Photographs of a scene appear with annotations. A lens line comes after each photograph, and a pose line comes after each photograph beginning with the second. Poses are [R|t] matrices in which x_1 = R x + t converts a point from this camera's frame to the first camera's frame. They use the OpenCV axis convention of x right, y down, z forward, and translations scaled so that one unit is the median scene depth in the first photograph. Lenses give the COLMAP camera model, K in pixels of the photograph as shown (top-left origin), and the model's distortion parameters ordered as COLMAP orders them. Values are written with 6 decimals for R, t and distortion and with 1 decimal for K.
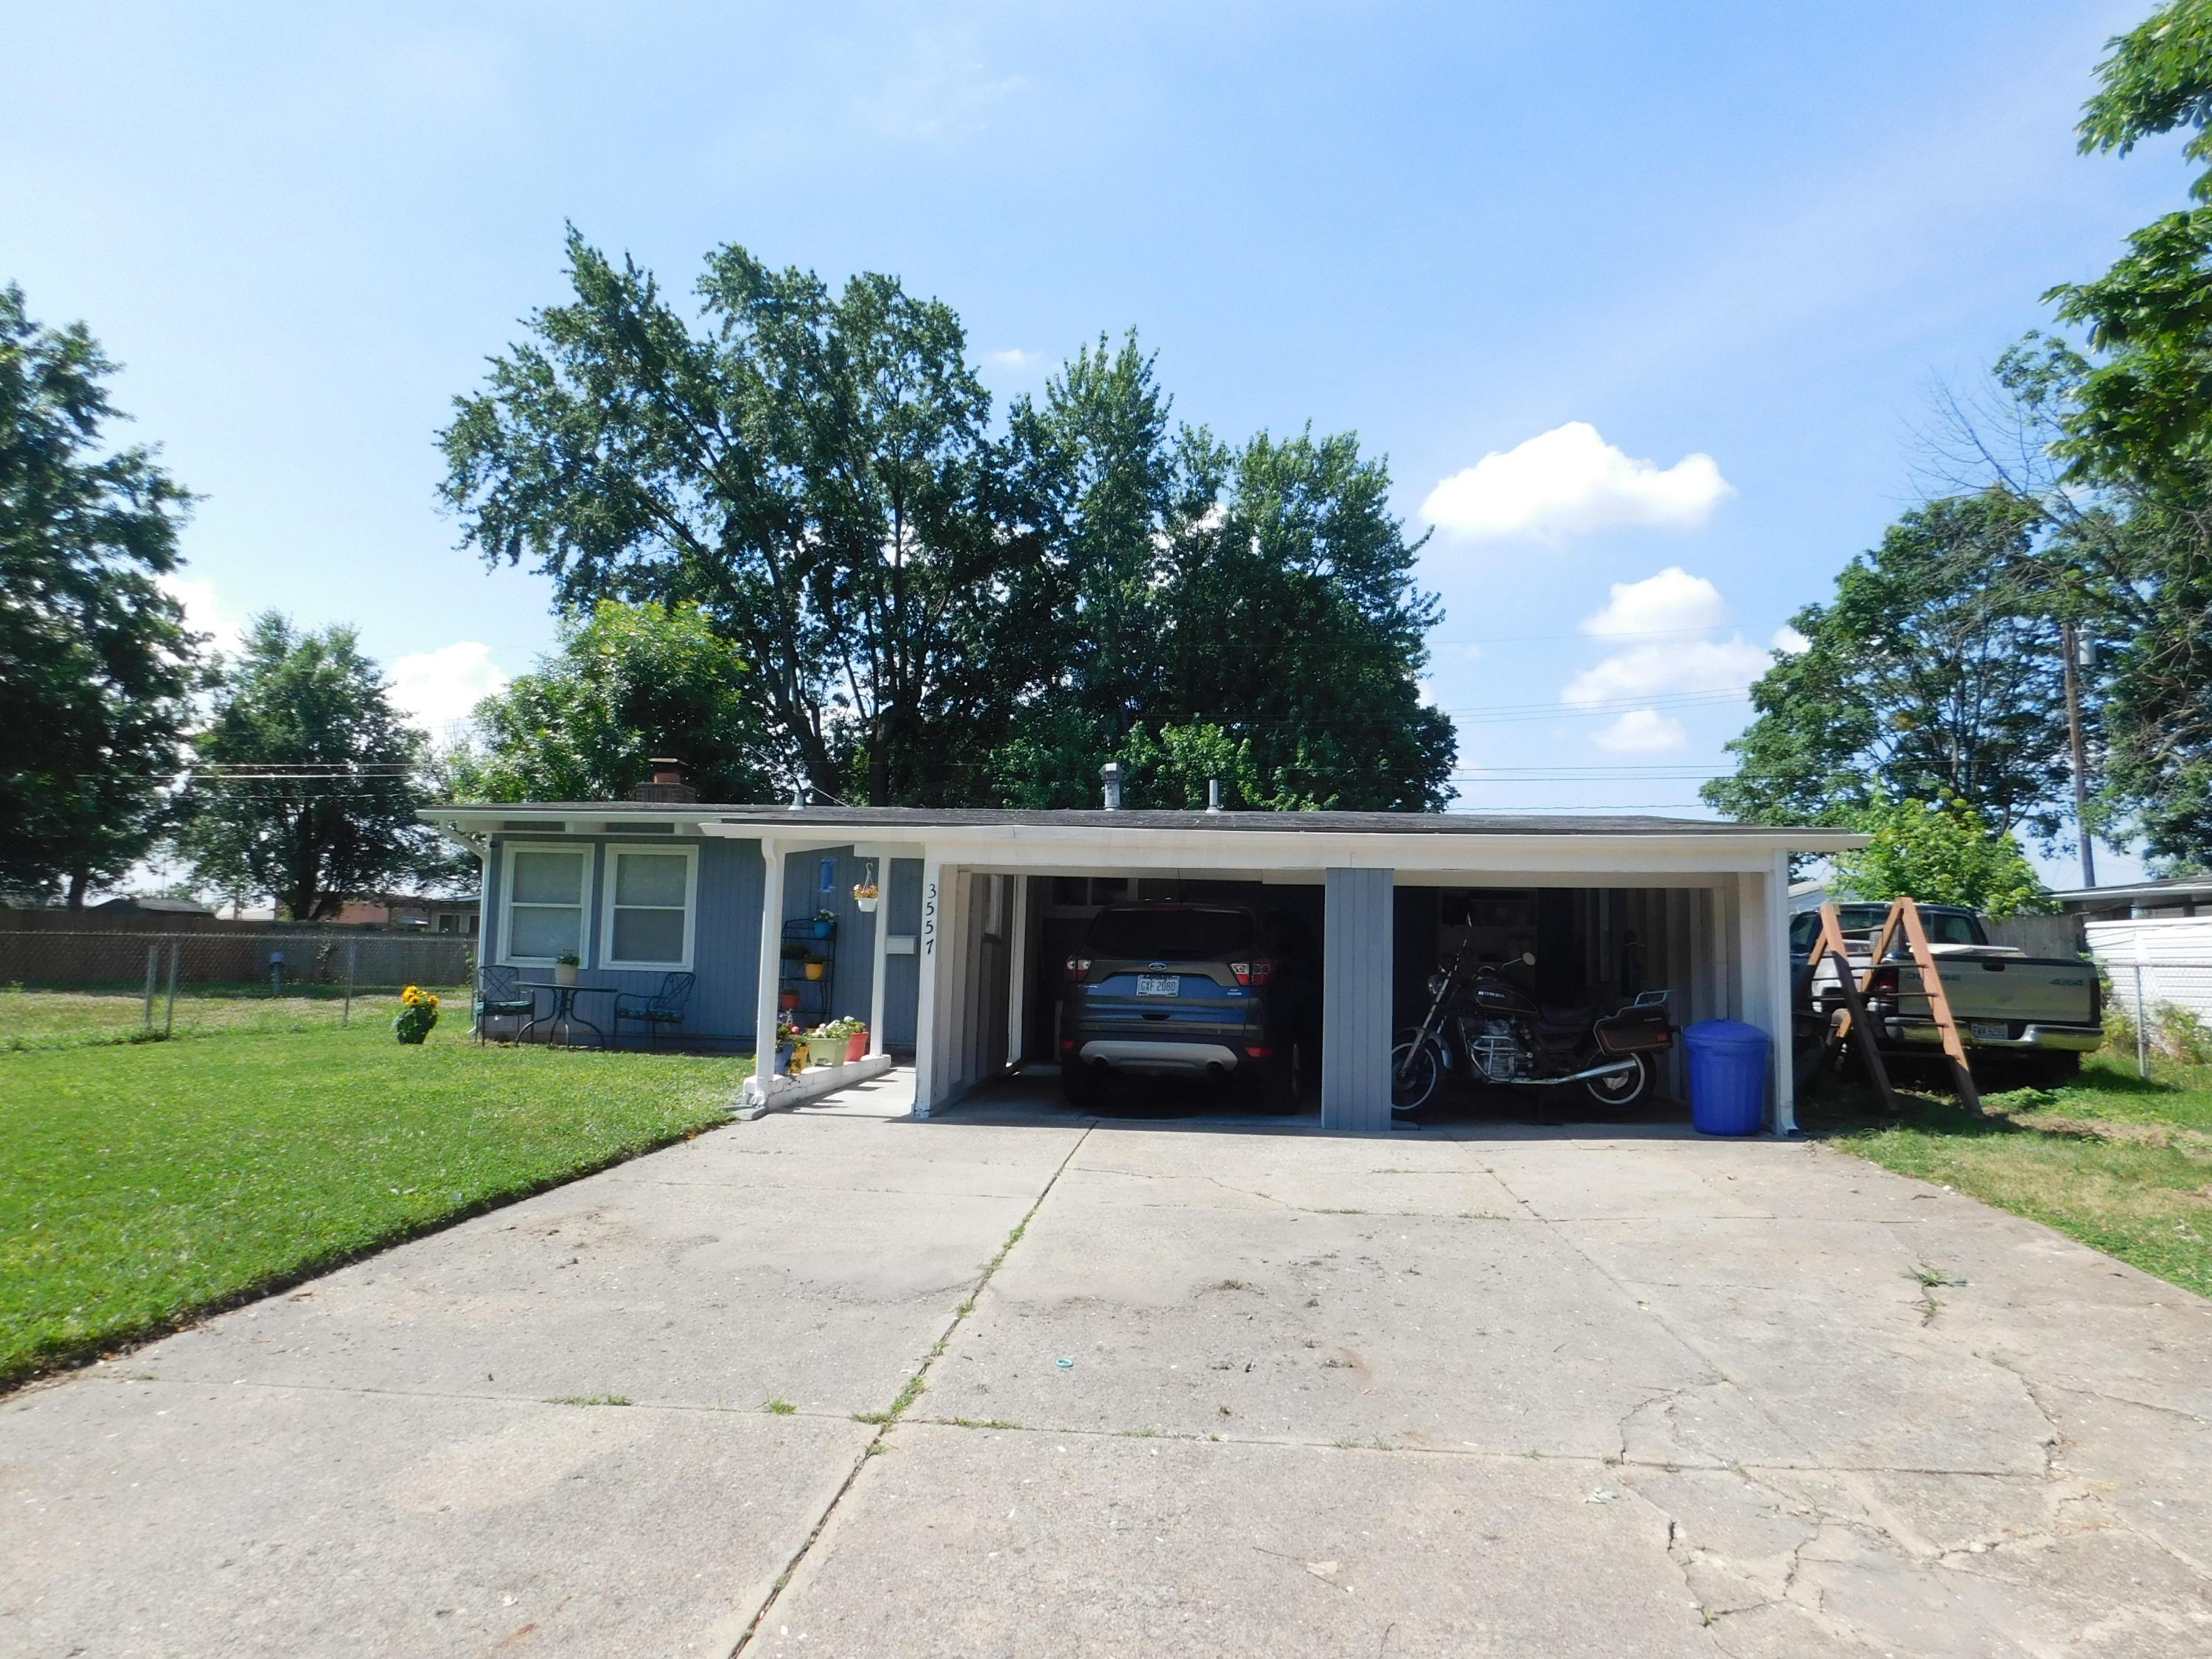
lens RADIAL K [[1482.6, 0, 1106.0], [0, 1482.6, 829.5], [0, 0, 1]] dist [-0.058837, 0.061431]
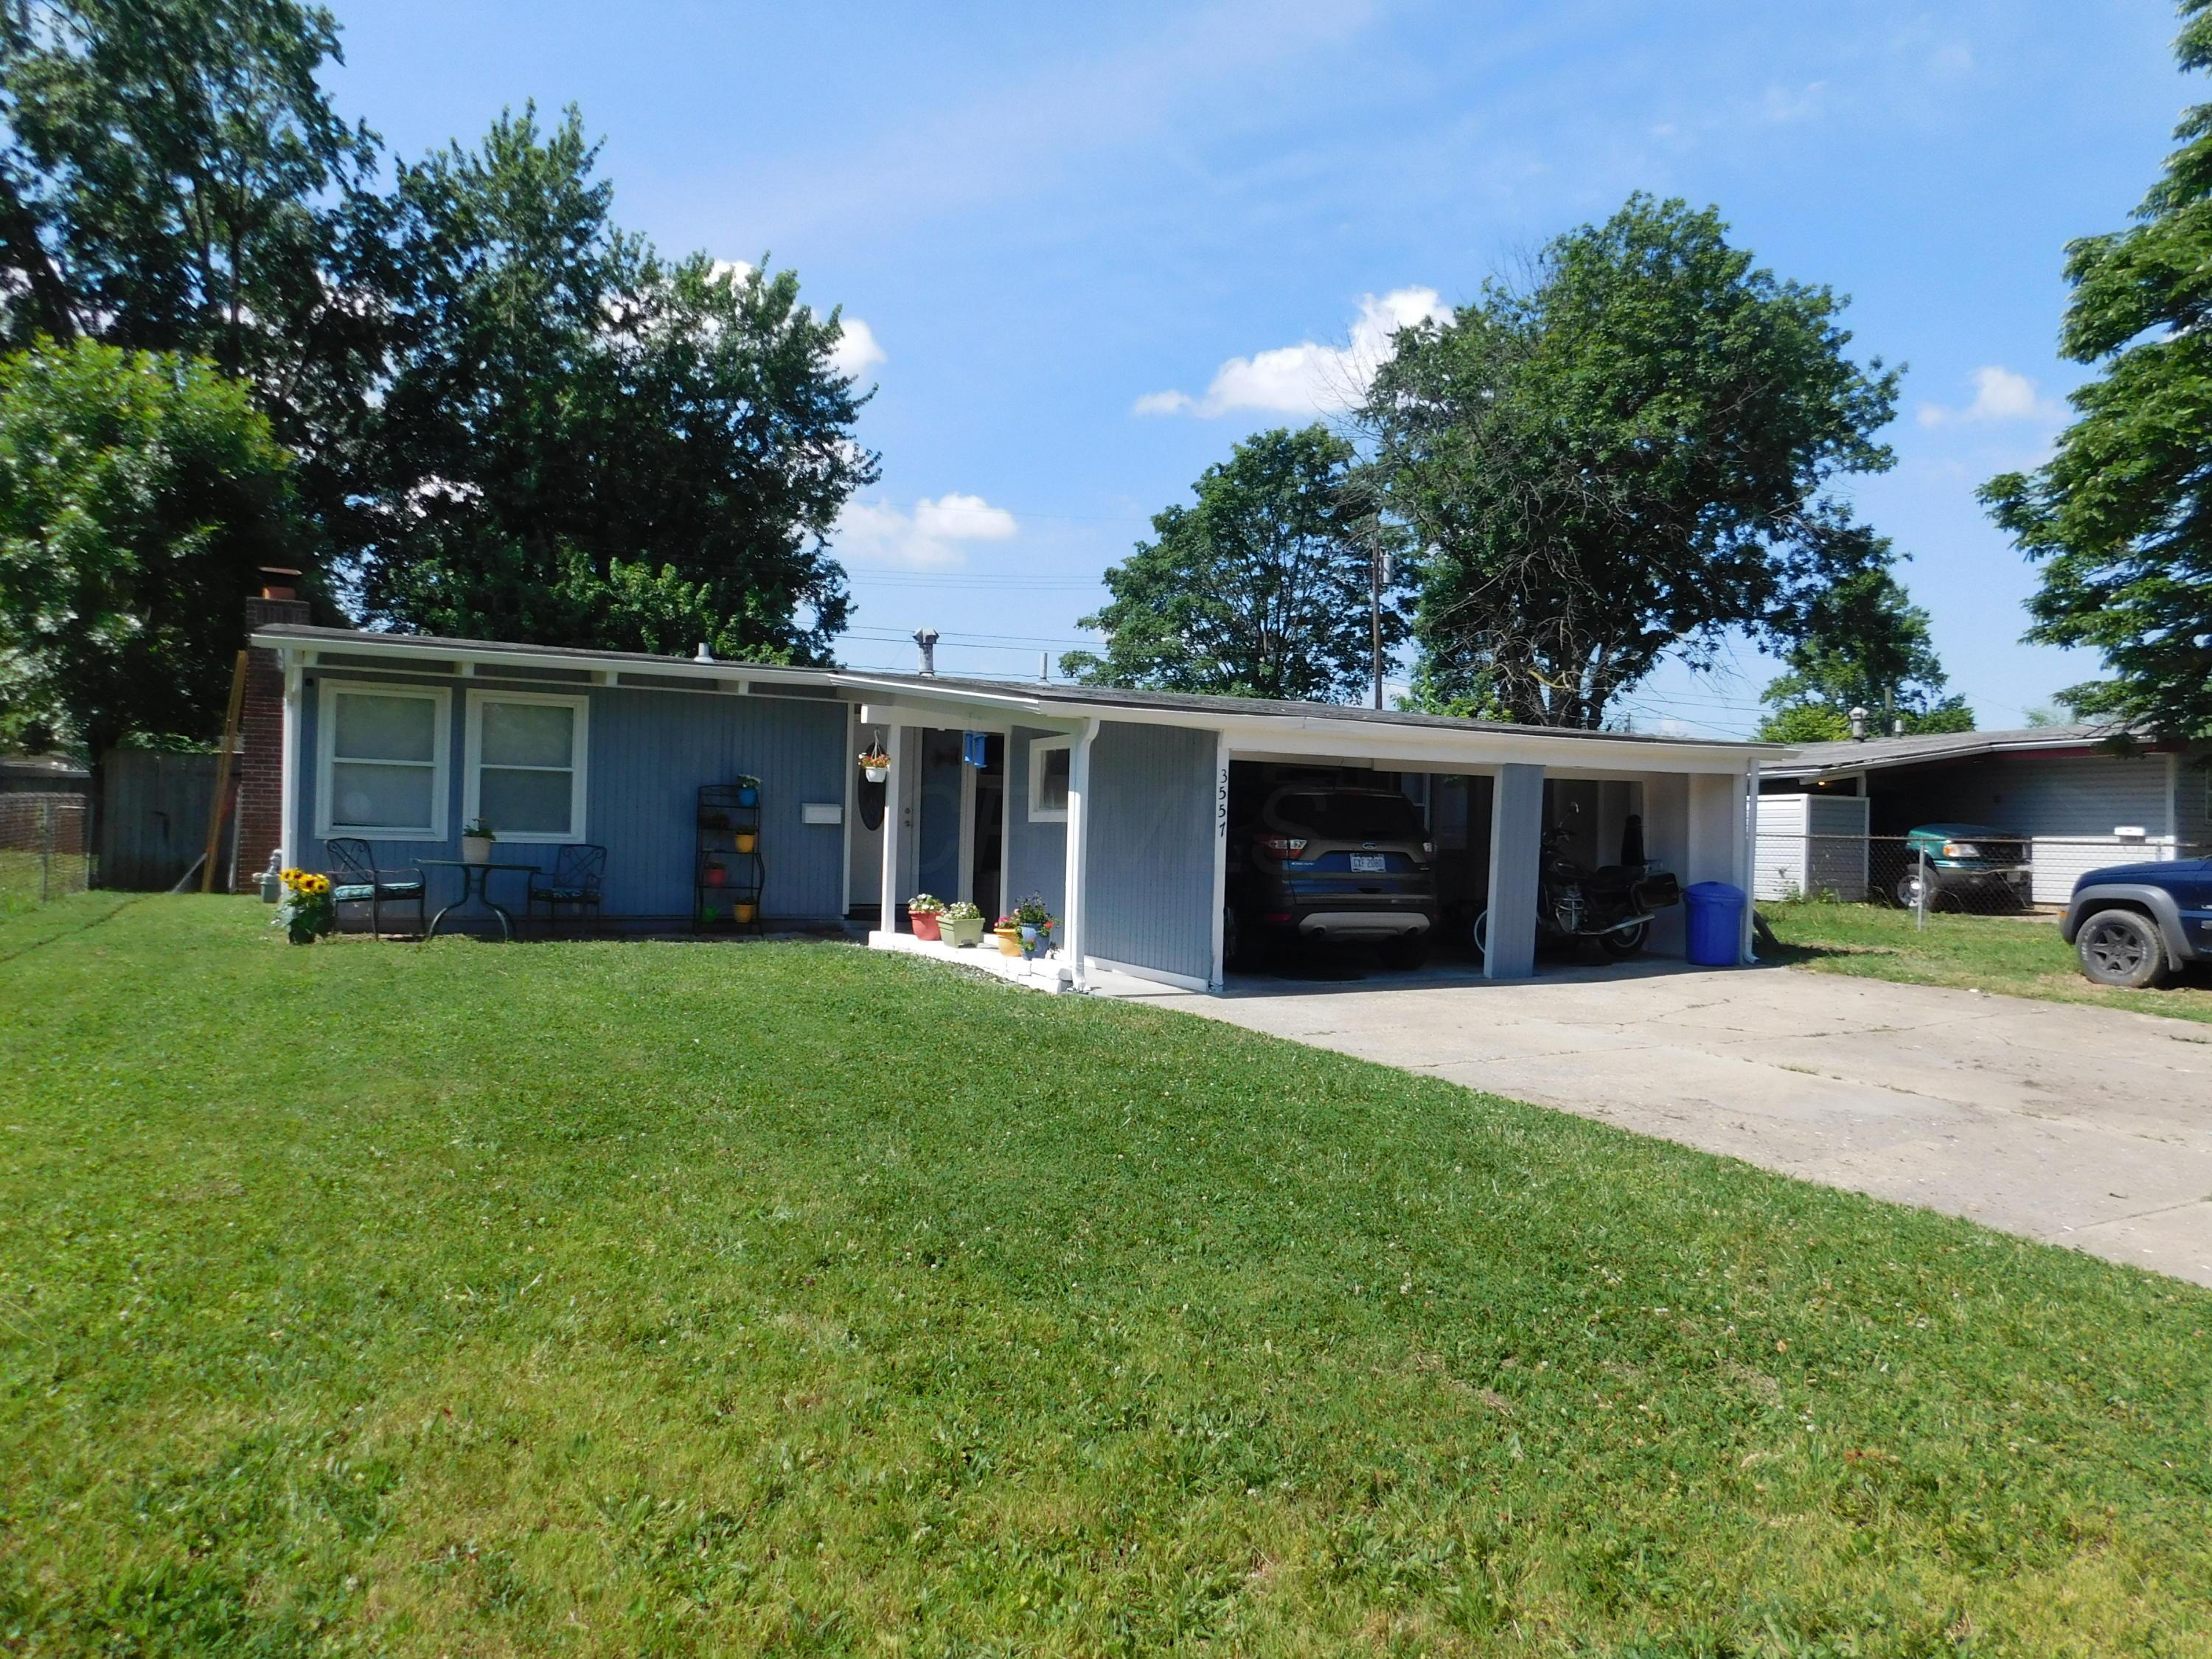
lens RADIAL K [[1482.6, 0, 1106.0], [0, 1482.6, 829.5], [0, 0, 1]] dist [-0.058837, 0.061431]
pose [[0.835746, -0.001755, 0.549113, -0.237079], [-0.056455, 0.994421, 0.089103, -0.002676], [-0.546206, -0.105468, 0.830984, 0.056632]]
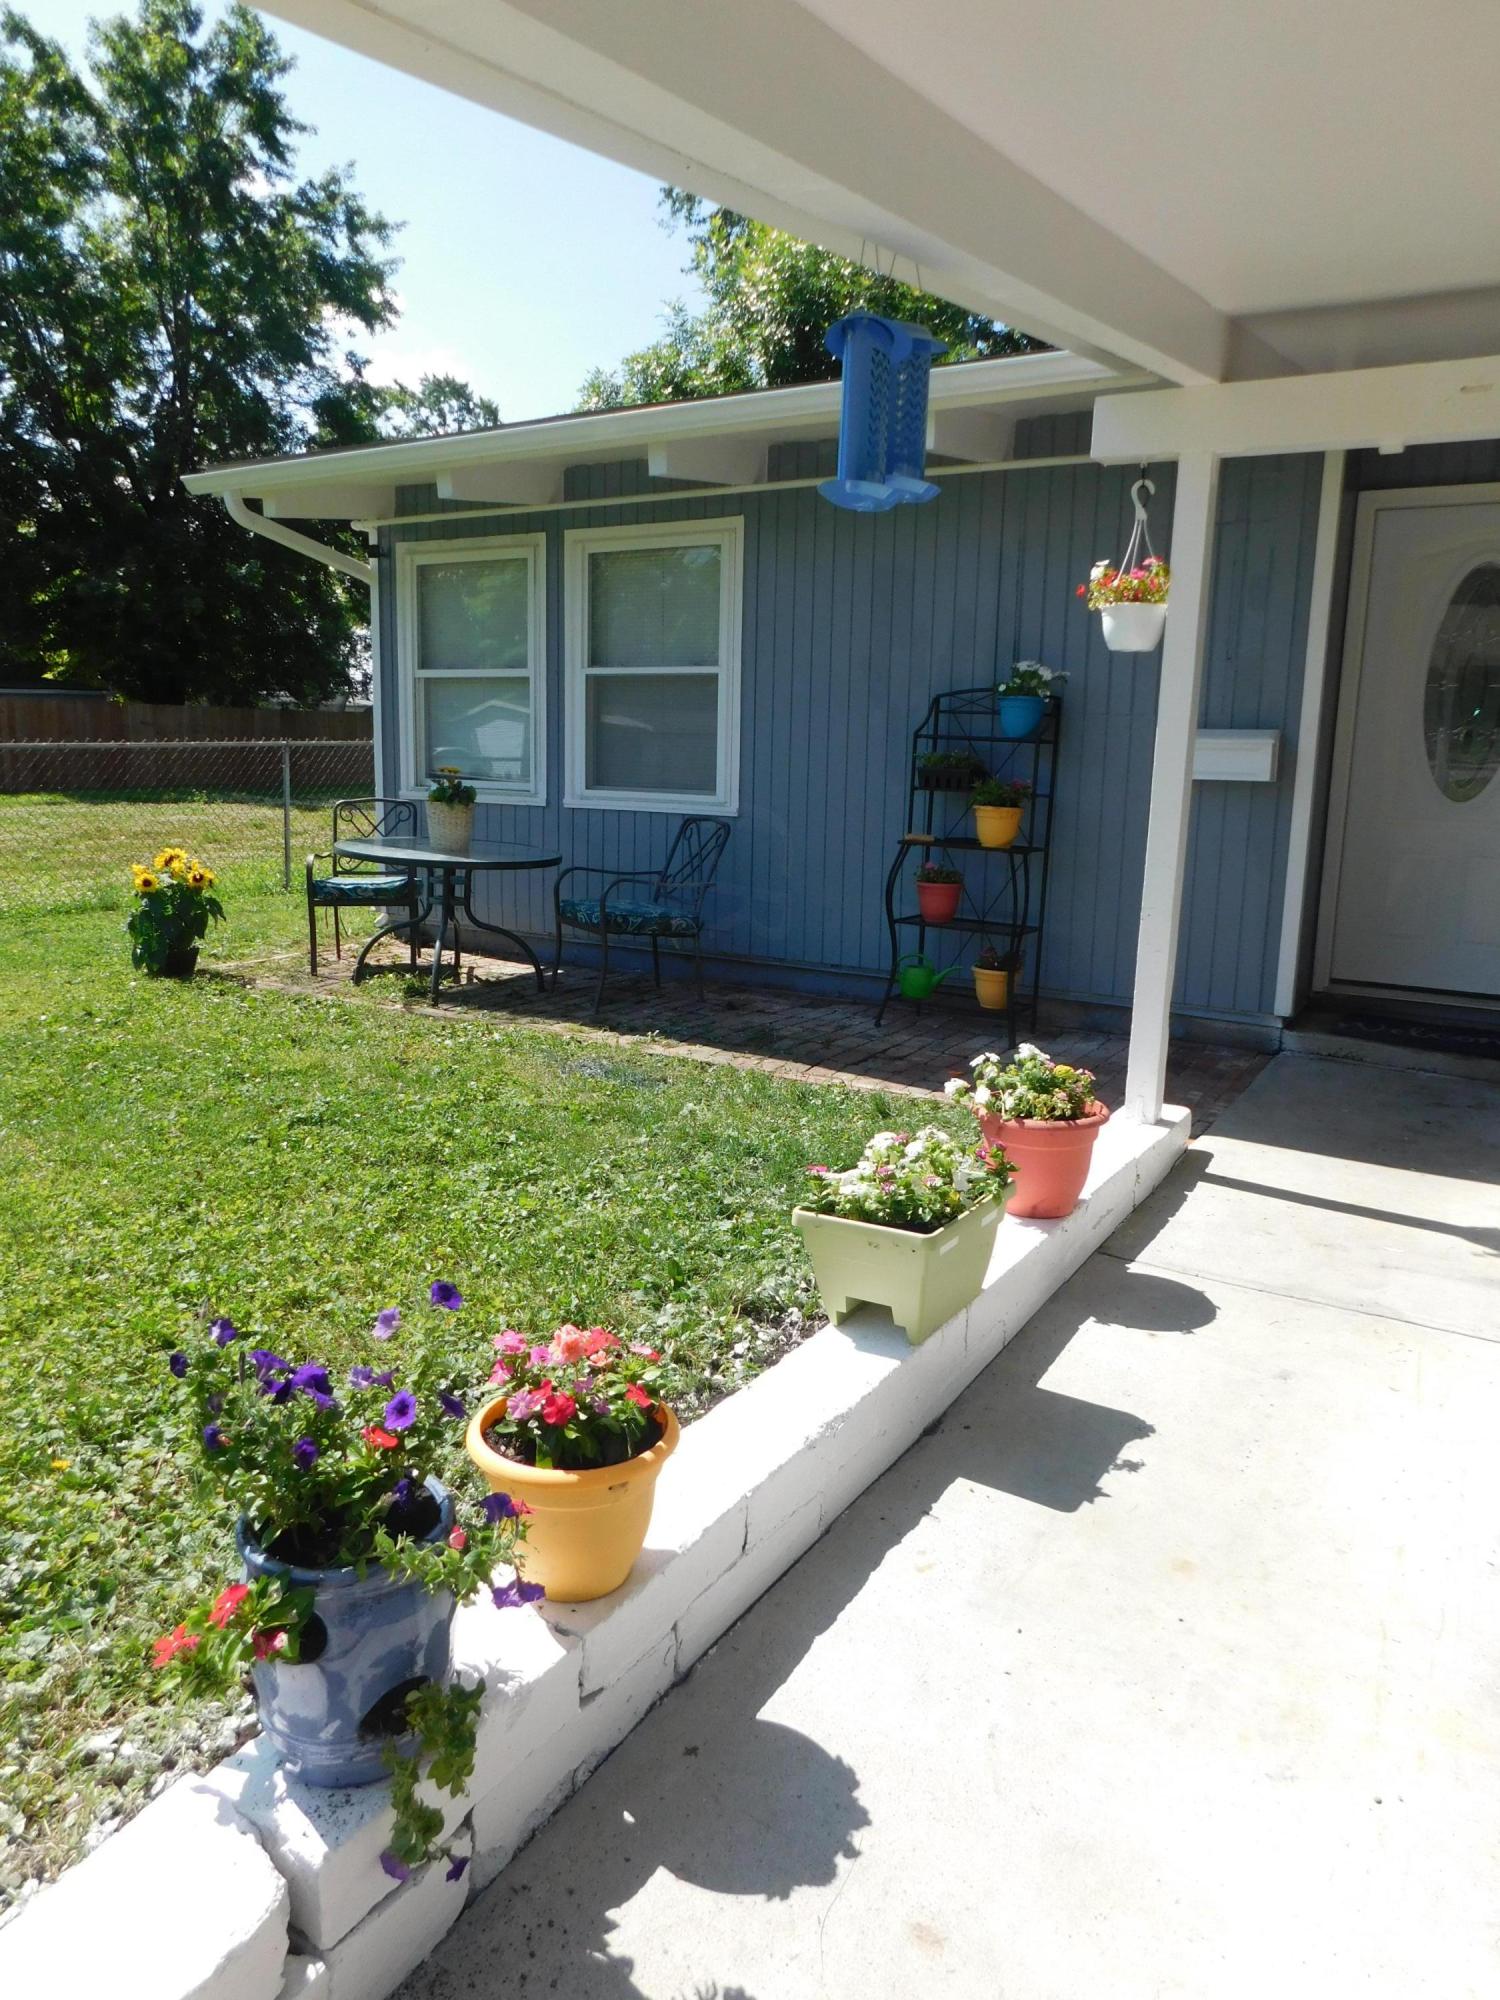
lens RADIAL K [[1340.5, 0, 780.4], [0, 1340.5, 1008.0], [0, 0, 1]] dist [-0.058837, 0.061431]
pose [[0.903424, 0.080615, -0.421100, -0.045183], [0.037966, 0.963264, 0.265858, 0.021678], [0.427063, -0.256170, 0.867176, 0.305413]]
